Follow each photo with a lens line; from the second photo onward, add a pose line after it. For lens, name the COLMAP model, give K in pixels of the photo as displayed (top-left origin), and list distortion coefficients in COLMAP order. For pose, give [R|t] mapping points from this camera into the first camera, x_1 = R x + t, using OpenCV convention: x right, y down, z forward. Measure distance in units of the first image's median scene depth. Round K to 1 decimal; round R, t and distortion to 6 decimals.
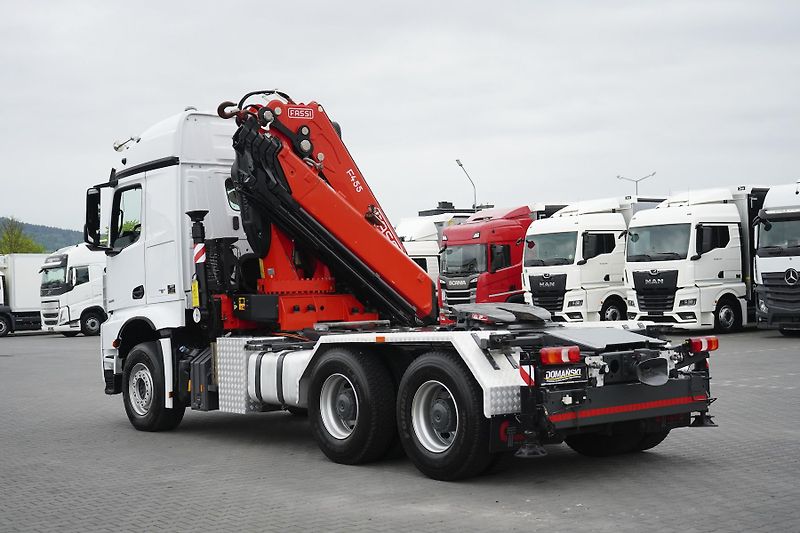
lens RADIAL K [[1283.6, 0, 400.0], [0, 1283.6, 266.5], [0, 0, 1]] dist [-0.035116, -0.026301]
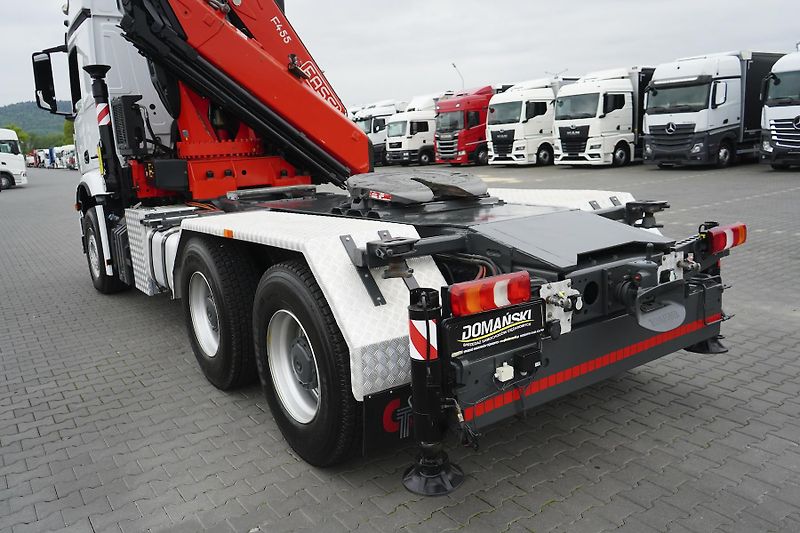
lens RADIAL K [[642.6, 0, 400.0], [0, 642.6, 266.5], [0, 0, 1]] dist [-0.010397, 0.007565]
pose [[0.998746, -0.011471, -0.048741, 0.070846], [0.021505, 0.977326, 0.210647, 0.003559], [0.045220, -0.211431, 0.976346, 0.526553]]
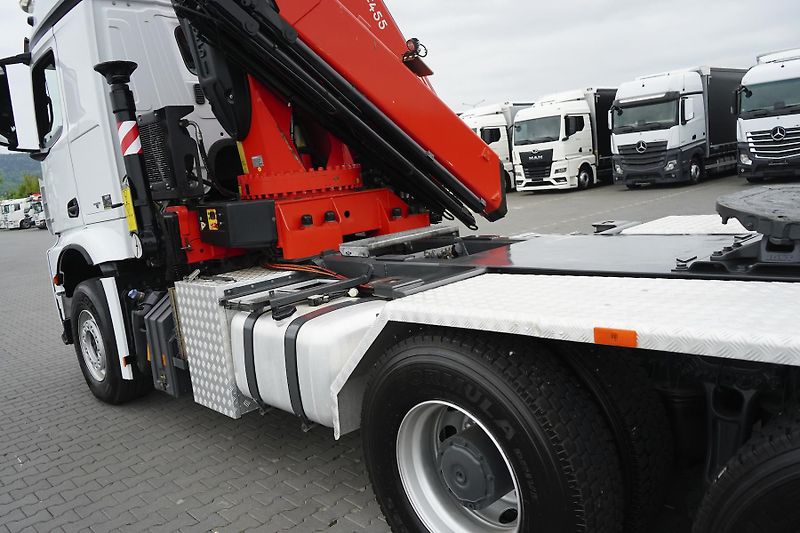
lens RADIAL K [[642.6, 0, 400.0], [0, 642.6, 266.5], [0, 0, 1]] dist [-0.010397, 0.007565]
pose [[0.992912, -0.087387, 0.080557, -0.060875], [0.073466, 0.984055, 0.161983, 0.008474], [-0.093427, -0.154916, 0.983500, 0.669162]]
